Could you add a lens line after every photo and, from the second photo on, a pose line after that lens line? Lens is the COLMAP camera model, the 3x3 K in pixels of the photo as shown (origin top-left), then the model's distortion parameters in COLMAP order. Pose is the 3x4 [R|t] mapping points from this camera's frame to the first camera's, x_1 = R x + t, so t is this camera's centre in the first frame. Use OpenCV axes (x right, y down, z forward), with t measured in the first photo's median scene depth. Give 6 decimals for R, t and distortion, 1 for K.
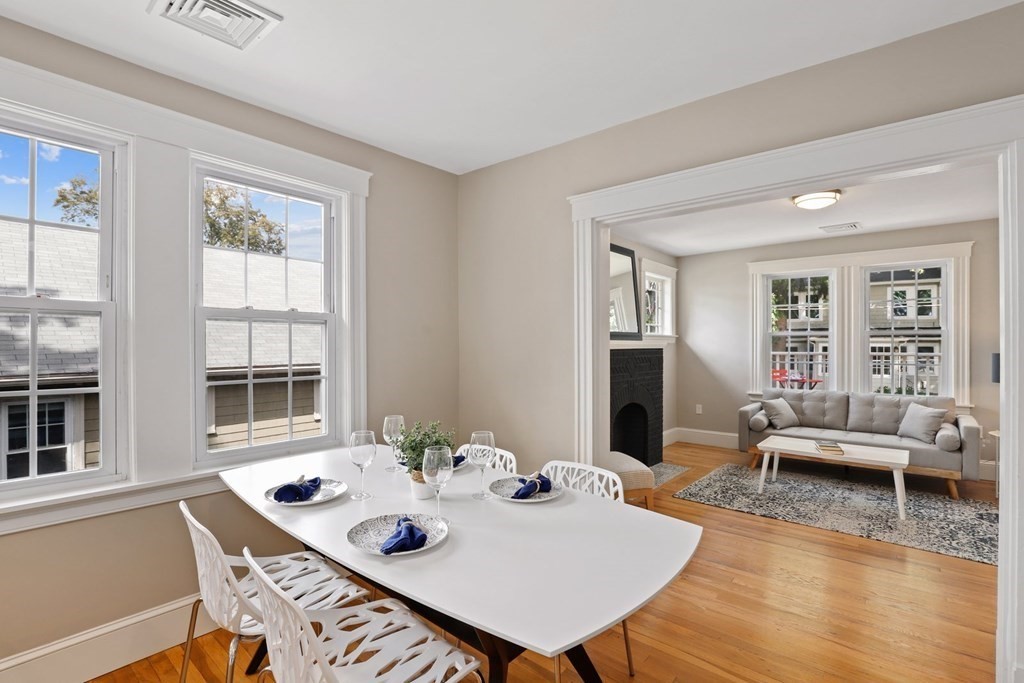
lens RADIAL K [[477.2, 0, 514.3], [0, 477.2, 345.3], [0, 0, 1]] dist [-0.037634, 0.007233]
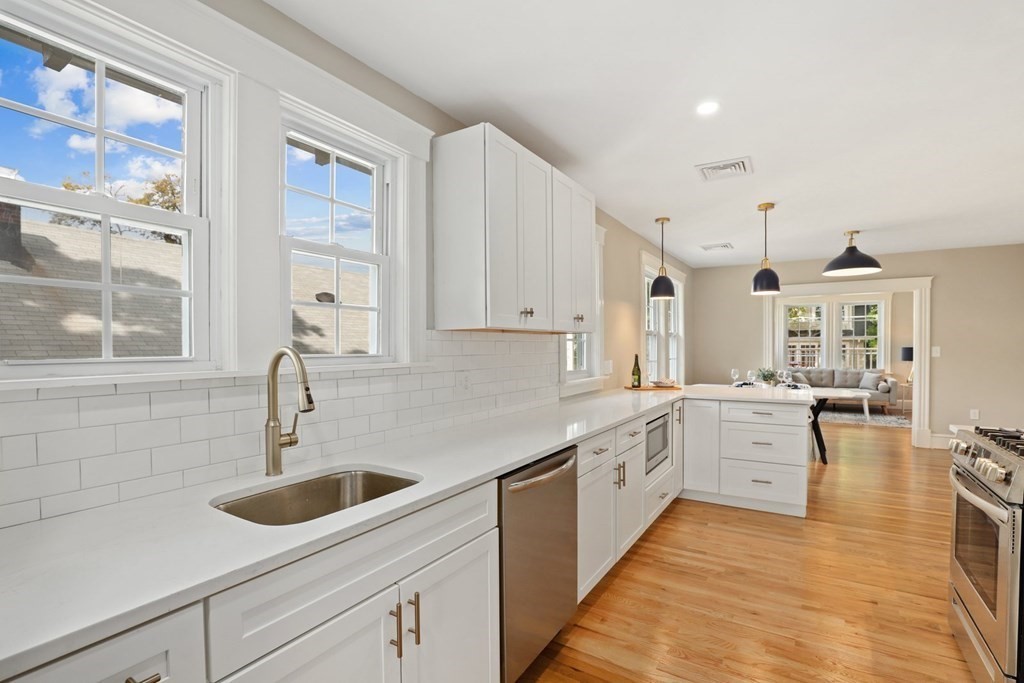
lens RADIAL K [[471.7, 0, 513.7], [0, 471.7, 355.7], [0, 0, 1]] dist [-0.033605, 0.000082]
pose [[0.991257, -0.011017, 0.131487, -0.895739], [0.008501, 0.999770, 0.019679, -0.001005], [-0.131674, -0.018389, 0.991123, -0.765120]]
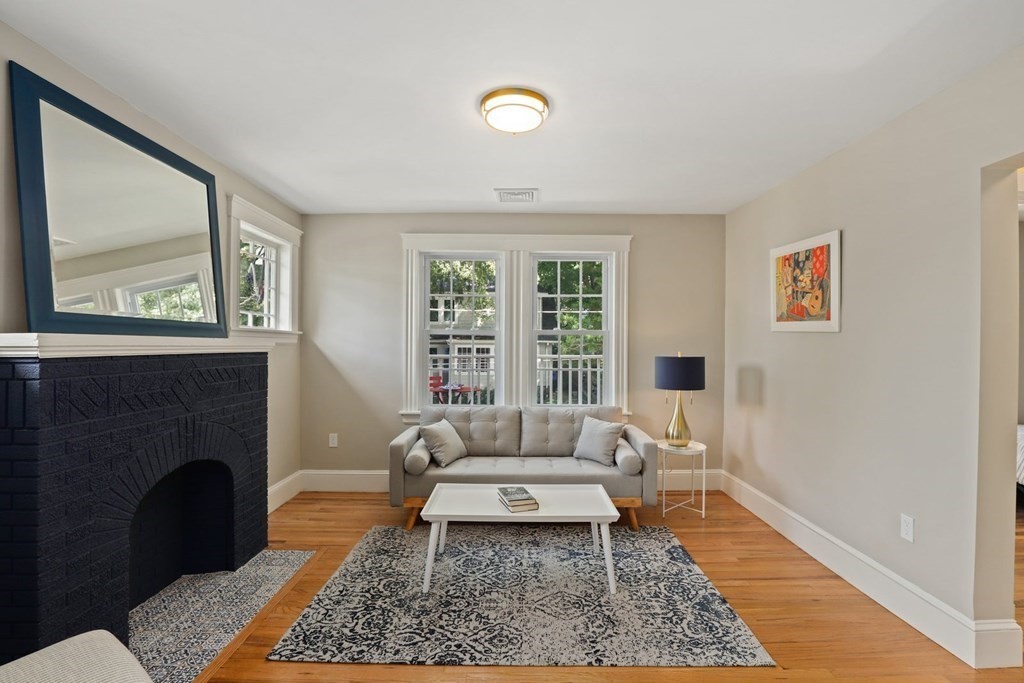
lens RADIAL K [[474.4, 0, 517.0], [0, 474.4, 345.9], [0, 0, 1]] dist [-0.041212, 0.008892]
pose [[0.753713, 0.003540, 0.657194, 0.190698], [-0.003911, 0.999992, -0.000901, -0.002100], [-0.657192, -0.001891, 0.753721, 0.421059]]
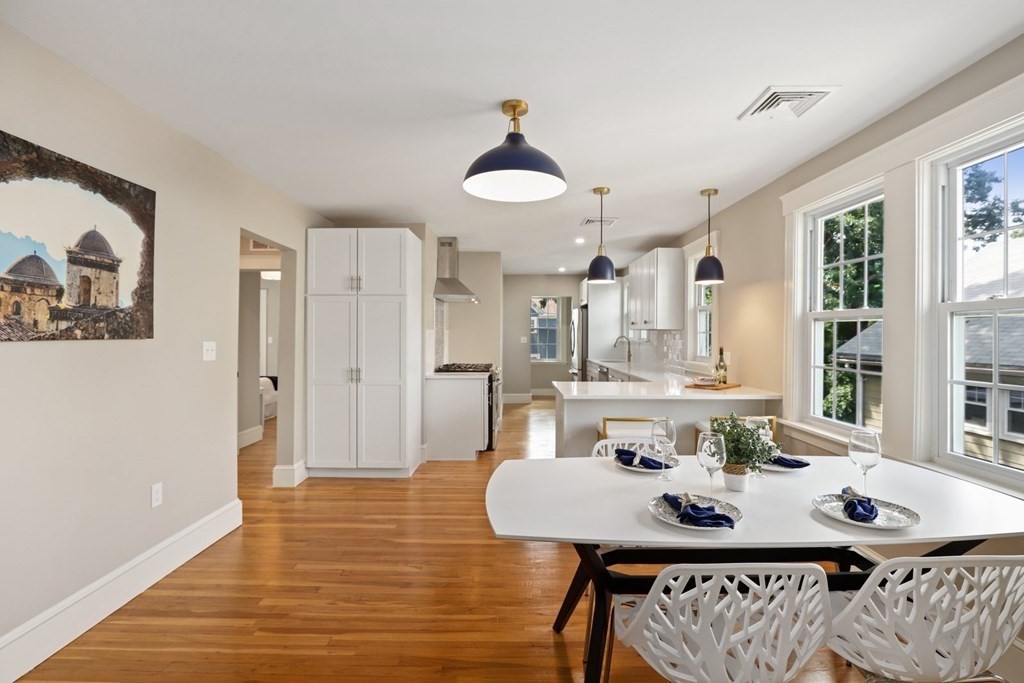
lens RADIAL K [[471.4, 0, 520.6], [0, 471.4, 335.6], [0, 0, 1]] dist [-0.034545, -0.000002]
pose [[-0.756112, -0.006029, -0.654415, 0.302861], [-0.011281, 0.999929, 0.003822, -0.003596], [0.654345, 0.010273, -0.756126, 0.537092]]
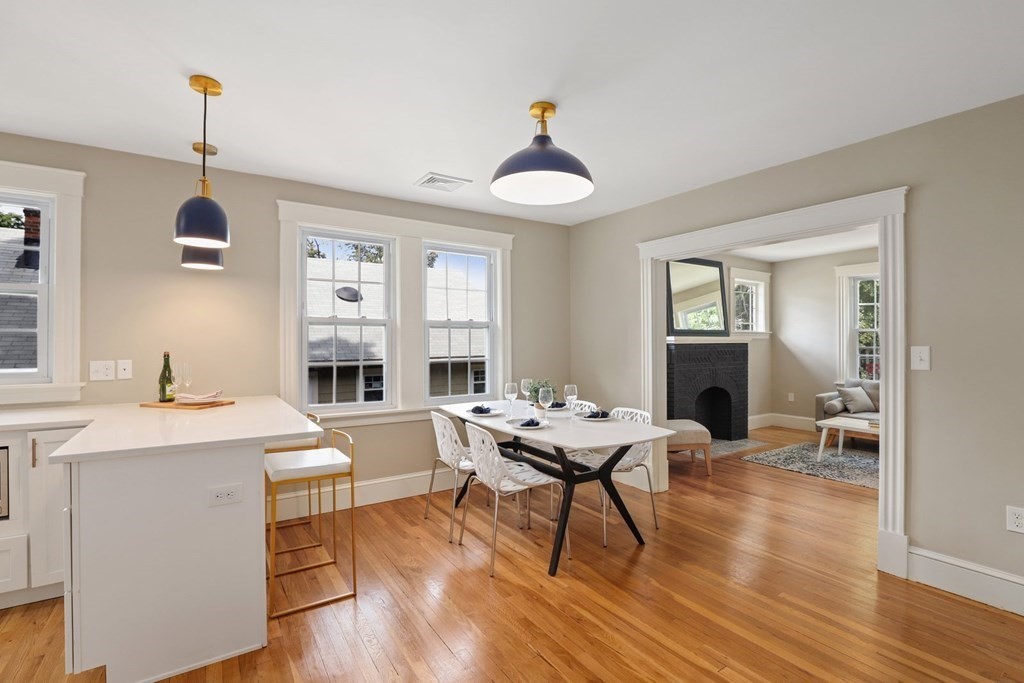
lens RADIAL K [[475.9, 0, 519.6], [0, 475.9, 339.7], [0, 0, 1]] dist [-0.029331, 0.000531]
pose [[0.962873, -0.002079, -0.269948, 0.094651], [0.000930, 0.999990, -0.004384, 0.002695], [0.269954, 0.003970, 0.962865, -0.339223]]
